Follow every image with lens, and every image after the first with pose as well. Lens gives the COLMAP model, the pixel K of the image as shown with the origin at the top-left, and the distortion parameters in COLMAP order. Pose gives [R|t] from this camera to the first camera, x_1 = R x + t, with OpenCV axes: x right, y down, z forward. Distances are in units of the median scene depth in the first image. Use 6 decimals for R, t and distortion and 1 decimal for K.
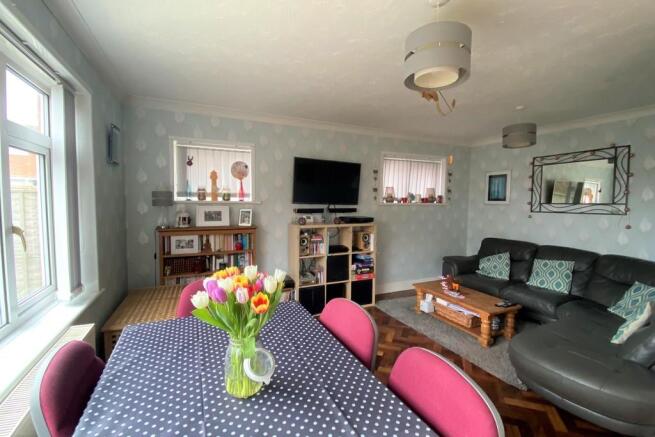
lens RADIAL K [[281.7, 0, 326.0], [0, 281.7, 217.0], [0, 0, 1]] dist [-0.001127, -0.000167]
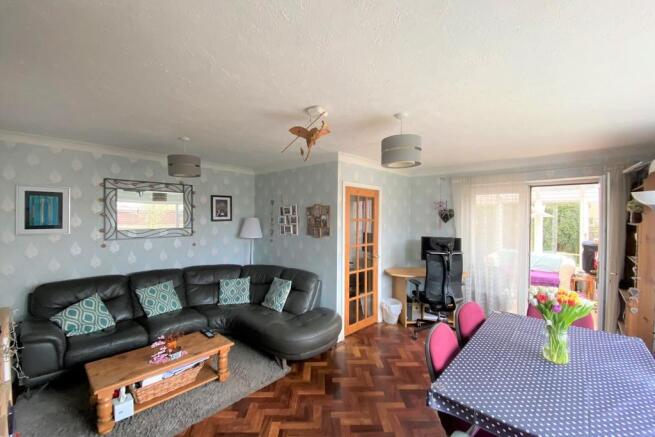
lens RADIAL K [[268.5, 0, 326.1], [0, 268.5, 217.9], [0, 0, 1]] dist [-0.004351, -0.000338]
pose [[-0.356781, -0.012117, 0.934110, -0.290648], [0.052599, 0.998069, 0.033036, -0.079513], [-0.932706, 0.060919, -0.355454, 0.663468]]
